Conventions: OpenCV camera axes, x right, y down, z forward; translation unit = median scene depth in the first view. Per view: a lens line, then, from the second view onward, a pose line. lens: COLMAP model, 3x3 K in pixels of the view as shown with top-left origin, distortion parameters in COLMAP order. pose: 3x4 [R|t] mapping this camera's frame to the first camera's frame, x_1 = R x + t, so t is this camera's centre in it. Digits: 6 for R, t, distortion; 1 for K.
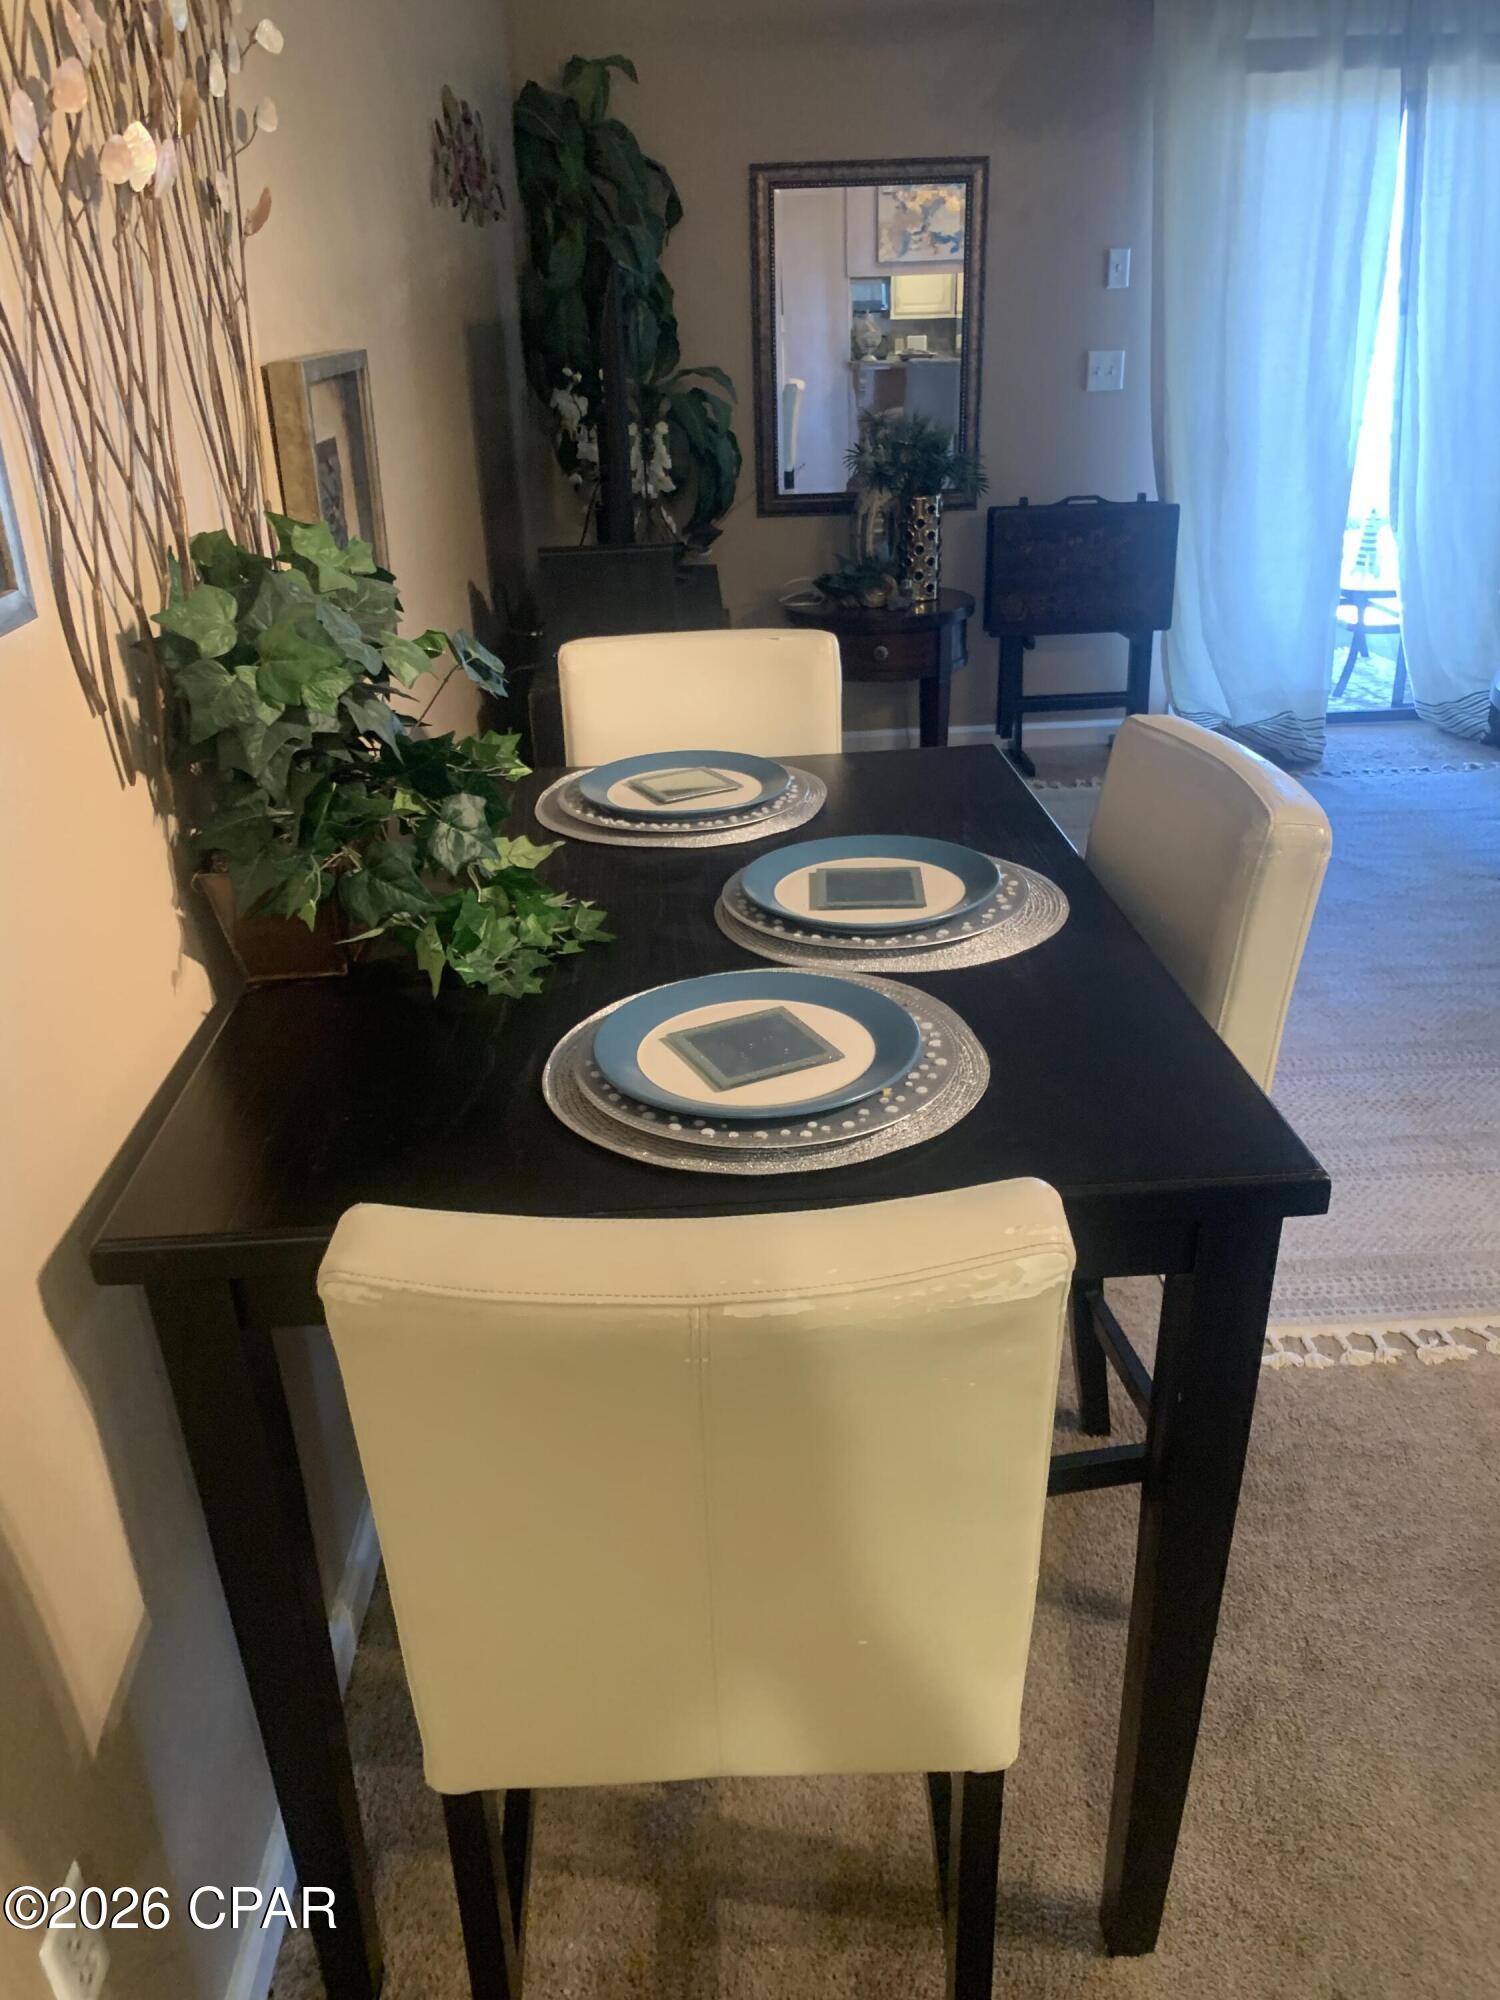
lens RADIAL K [[1555.7, 0, 757.0], [0, 1555.7, 1007.1], [0, 0, 1]] dist [0.005864, -0.013442]
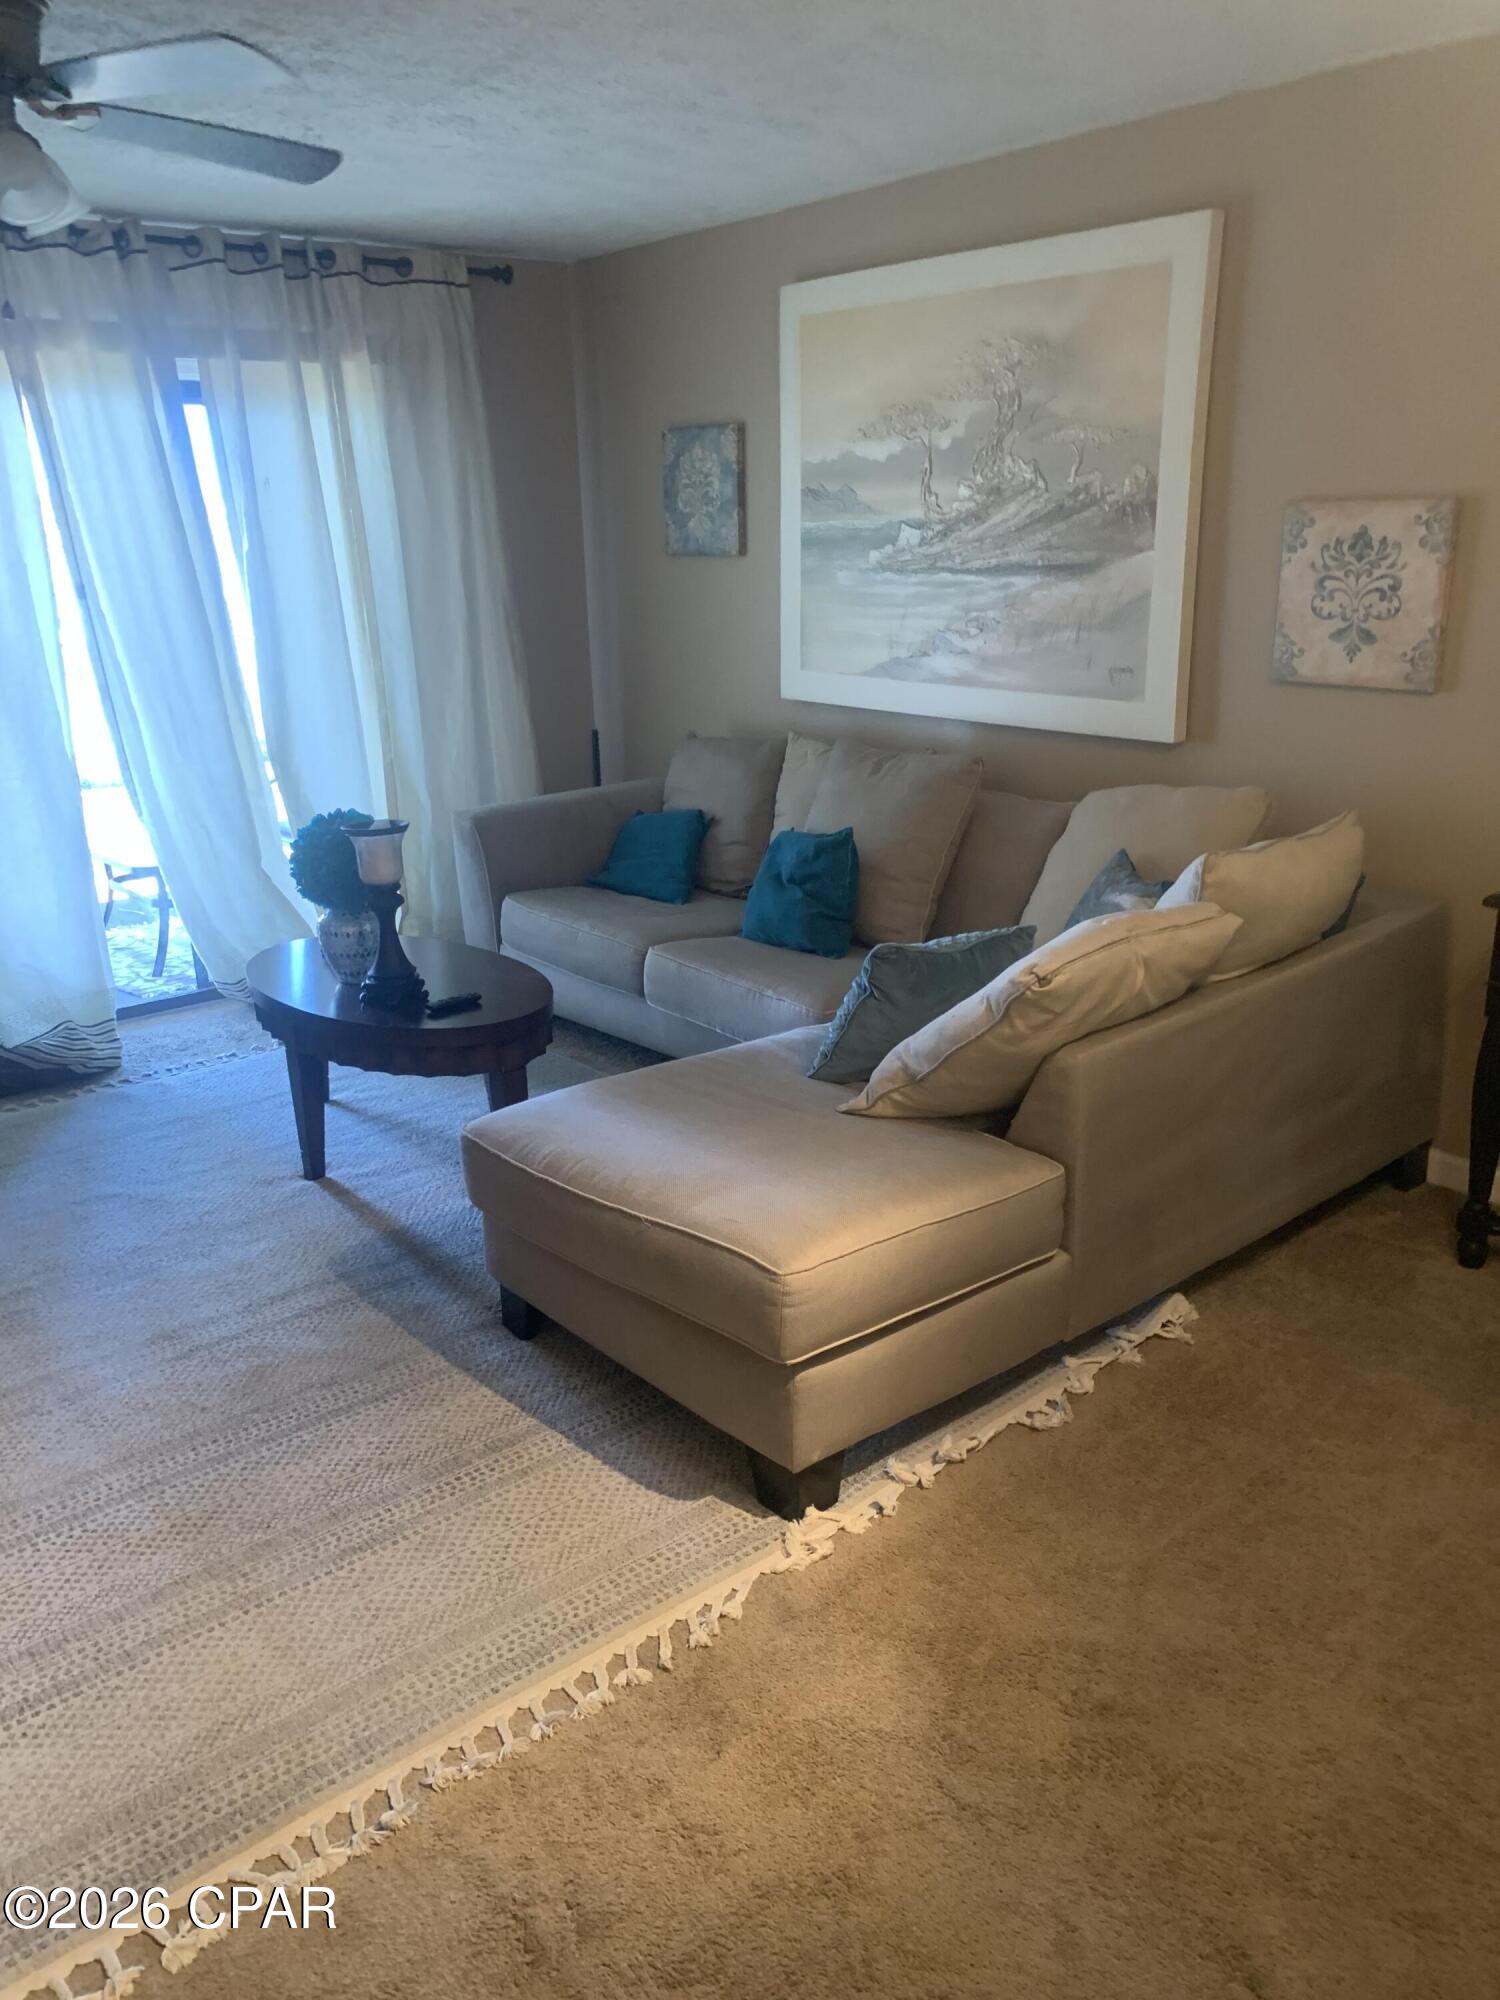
lens RADIAL K [[1545.8, 0, 741.3], [0, 1545.8, 1000.6], [0, 0, 1]] dist [0.027359, -0.028105]
pose [[0.791729, -0.175769, 0.585039, 0.156327], [0.259169, 0.963895, -0.061140, -0.056792], [-0.553169, 0.200030, 0.808697, 0.079648]]
